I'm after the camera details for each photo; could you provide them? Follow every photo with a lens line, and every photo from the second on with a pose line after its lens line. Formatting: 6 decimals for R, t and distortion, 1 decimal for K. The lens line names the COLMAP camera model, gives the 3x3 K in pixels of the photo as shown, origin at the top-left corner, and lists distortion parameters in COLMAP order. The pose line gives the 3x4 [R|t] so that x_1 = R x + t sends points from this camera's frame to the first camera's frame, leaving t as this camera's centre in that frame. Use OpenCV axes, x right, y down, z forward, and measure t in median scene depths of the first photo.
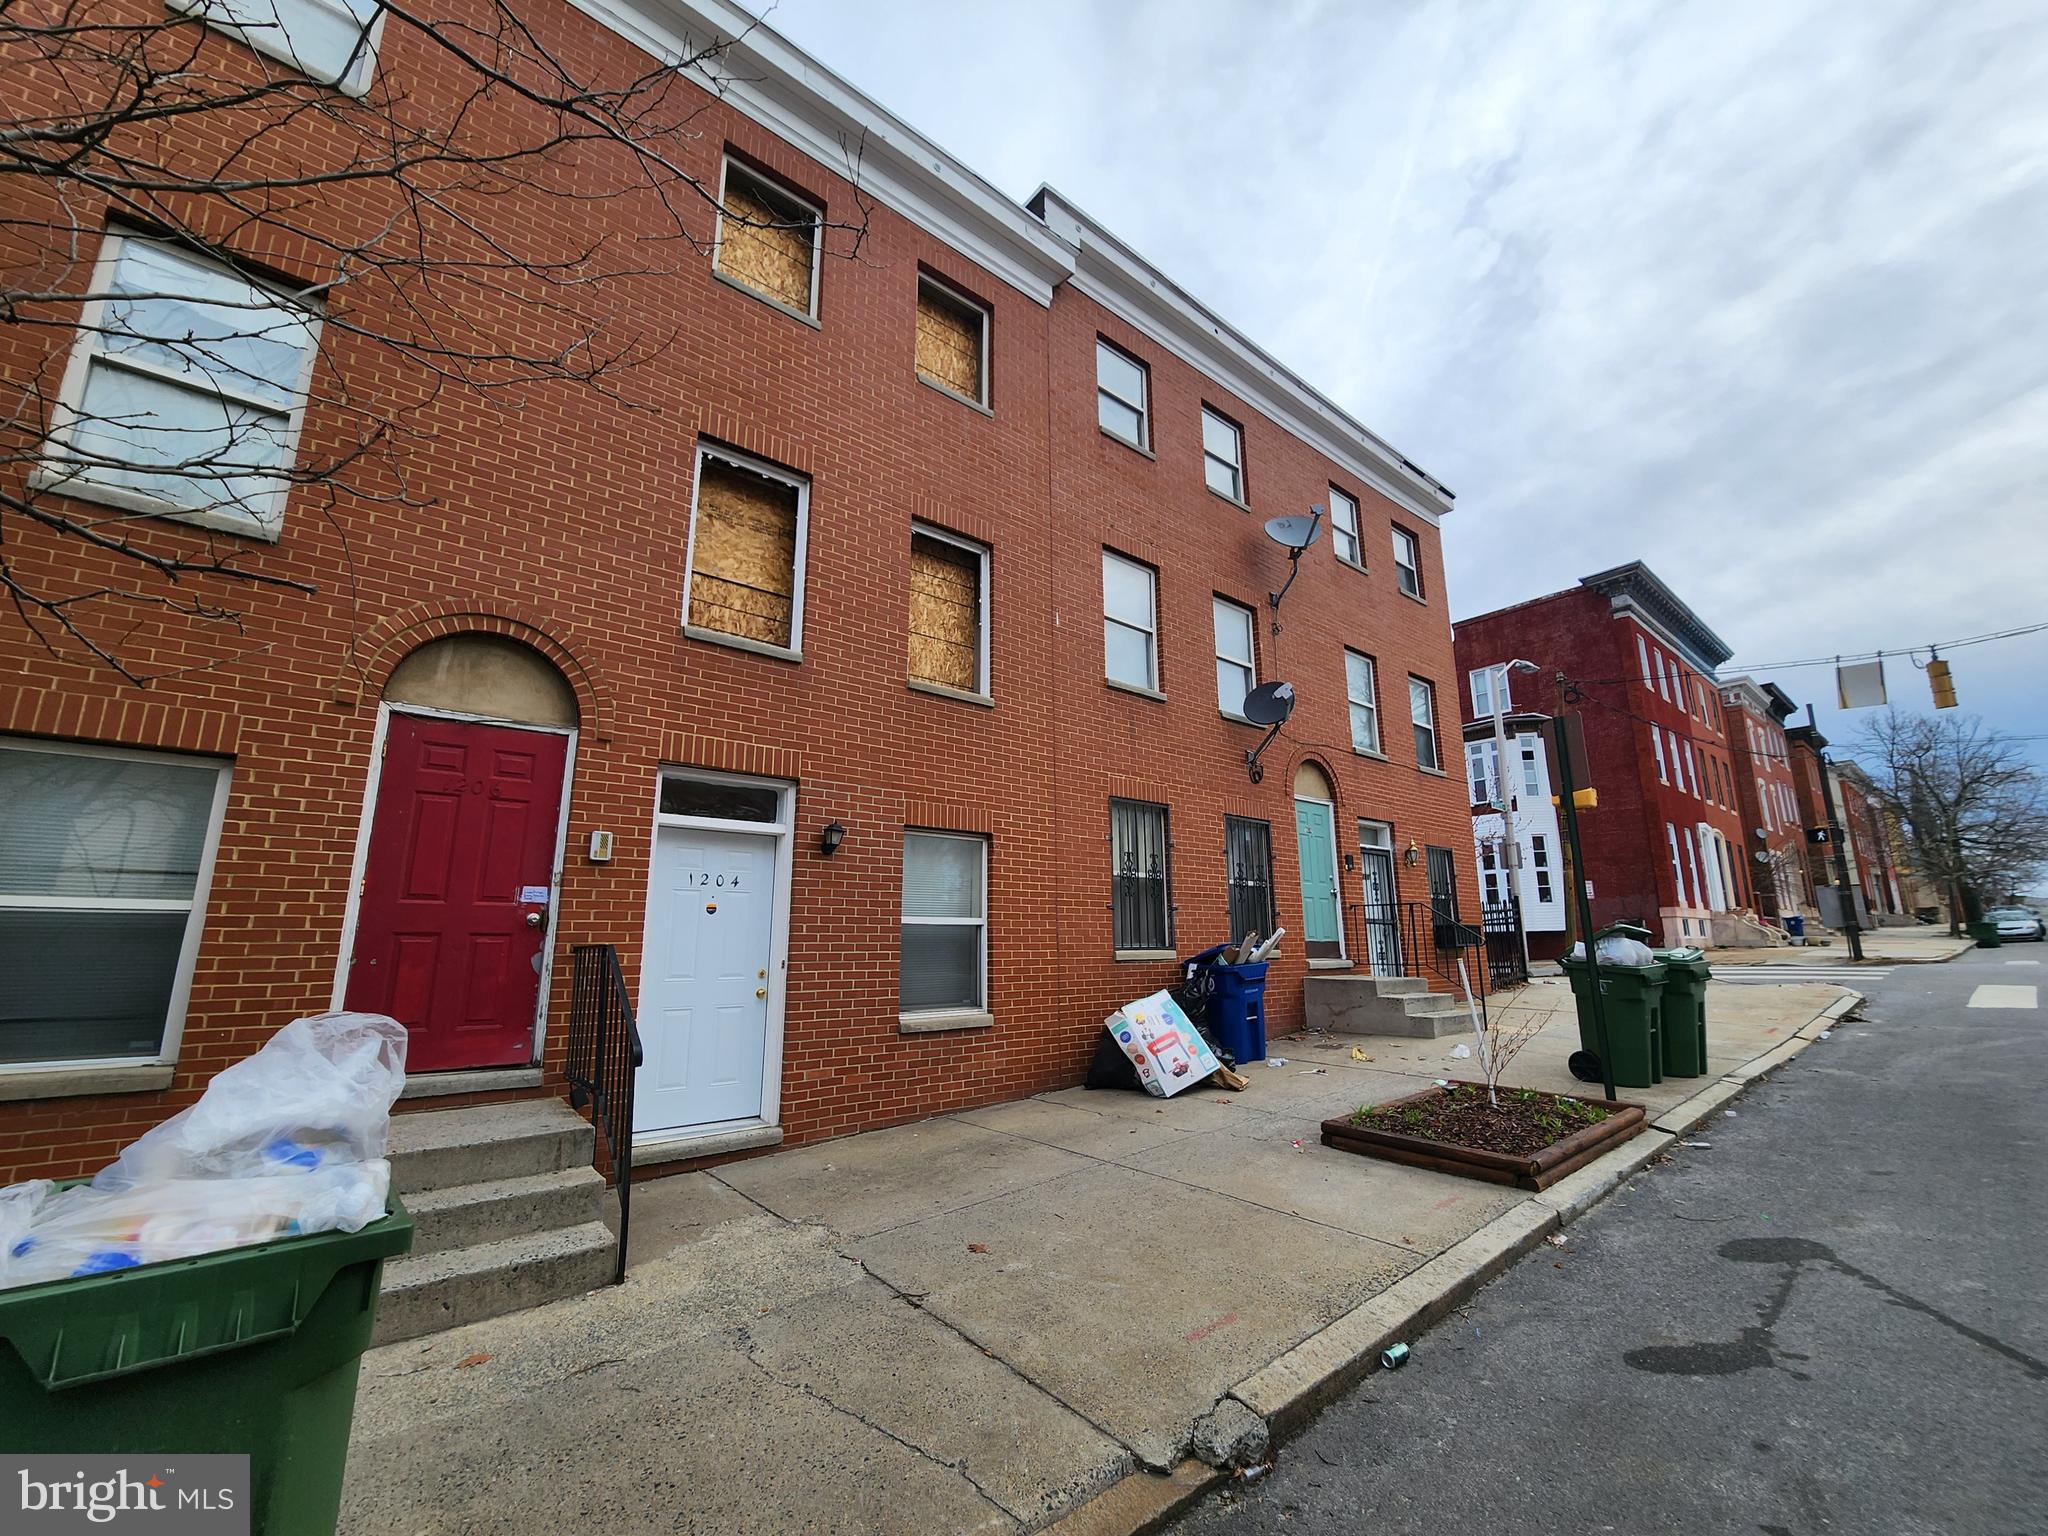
lens RADIAL K [[834.7, 0, 1031.3], [0, 834.7, 782.4], [0, 0, 1]] dist [-0.003287, 0.000581]
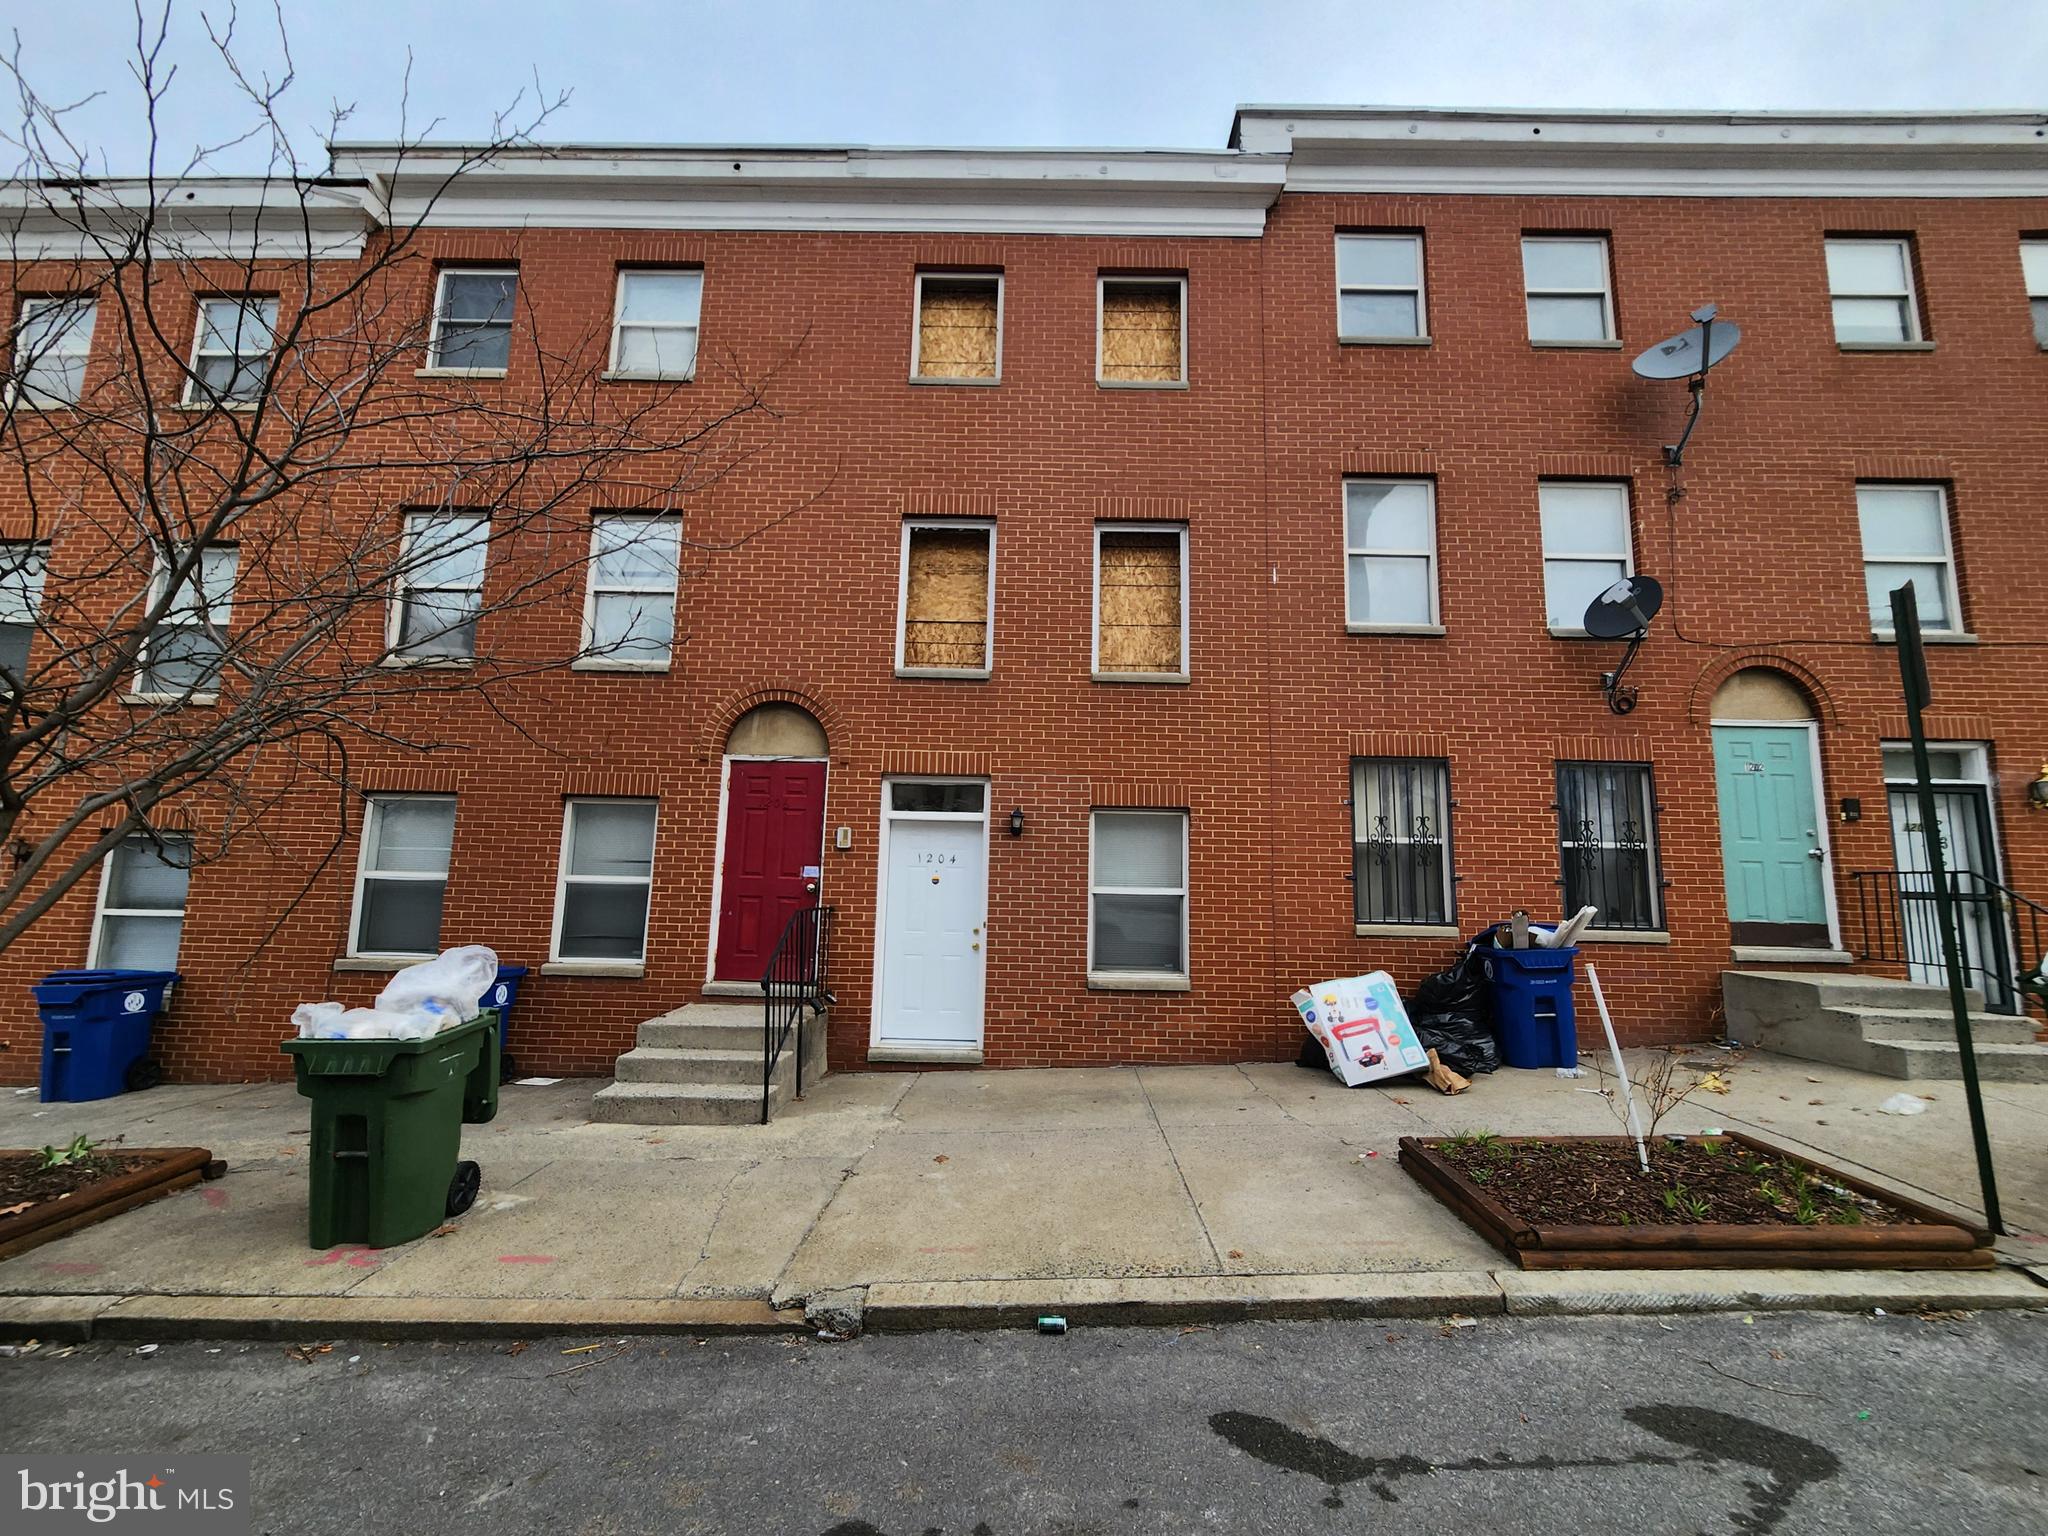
lens RADIAL K [[834.7, 0, 1033.4], [0, 834.7, 784.1], [0, 0, 1]] dist [-0.003287, 0.000581]
pose [[0.756816, -0.059004, -0.650960, 0.458579], [0.102322, 0.994333, 0.028834, -0.016155], [0.645570, -0.088429, 0.758565, 0.089717]]
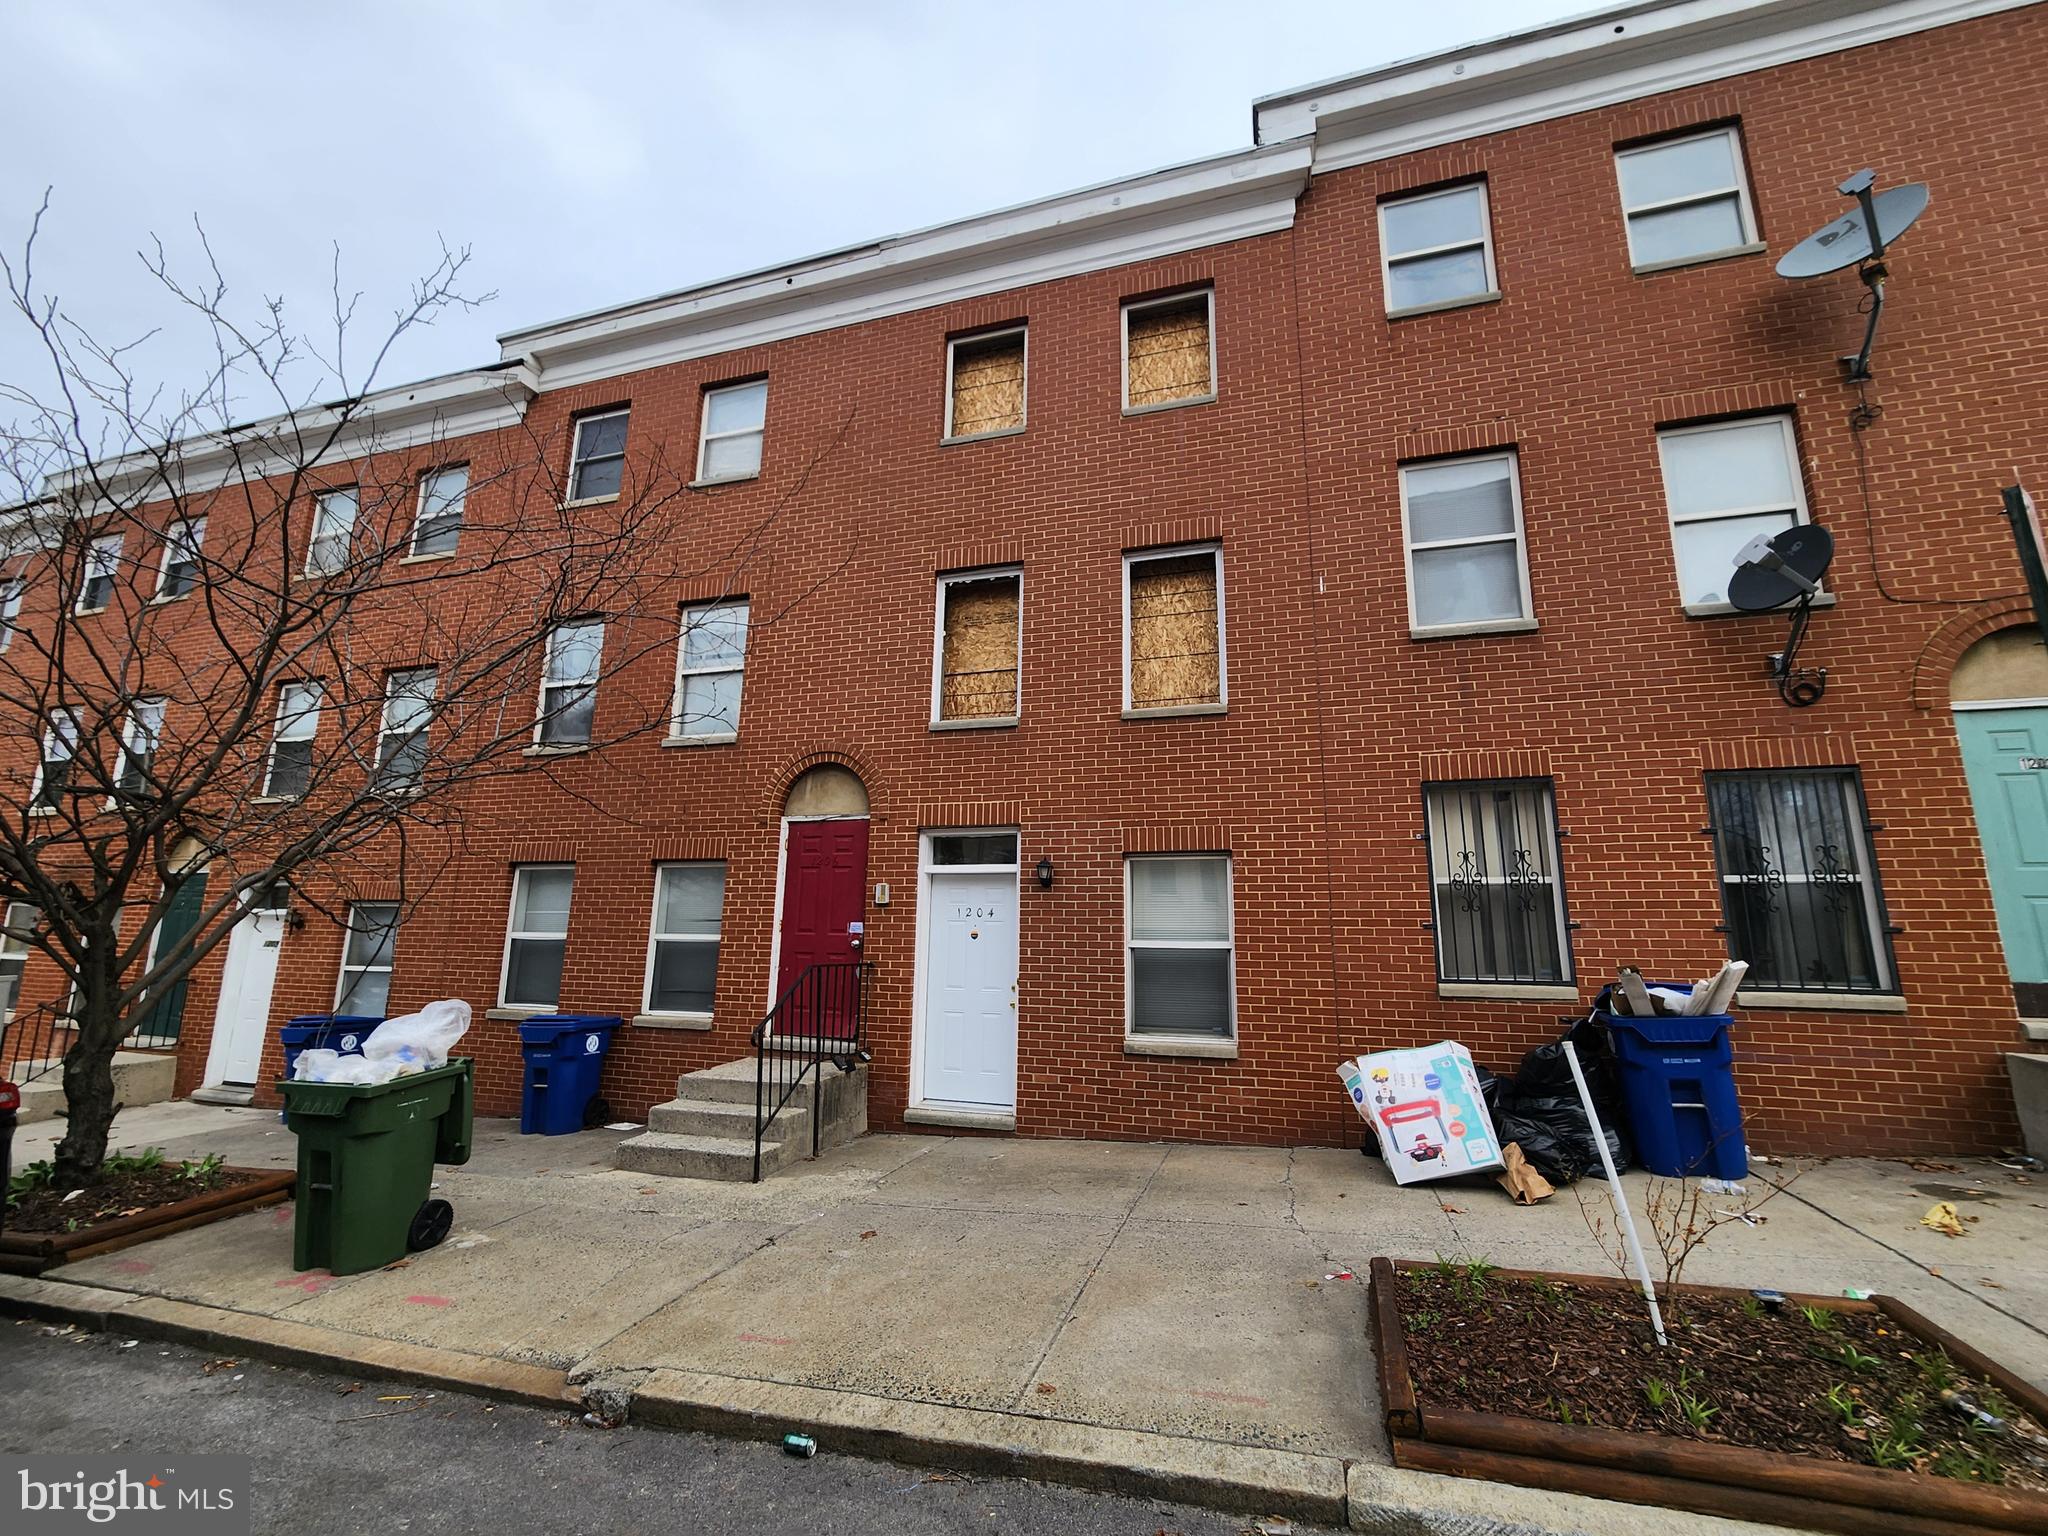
lens RADIAL K [[834.7, 0, 1039.6], [0, 834.7, 779.5], [0, 0, 1]] dist [-0.003287, 0.000581]
pose [[0.544193, -0.142950, -0.826692, 0.585520], [0.148928, 0.986187, -0.072494, 0.018728], [0.825636, -0.083667, 0.557965, 0.299091]]
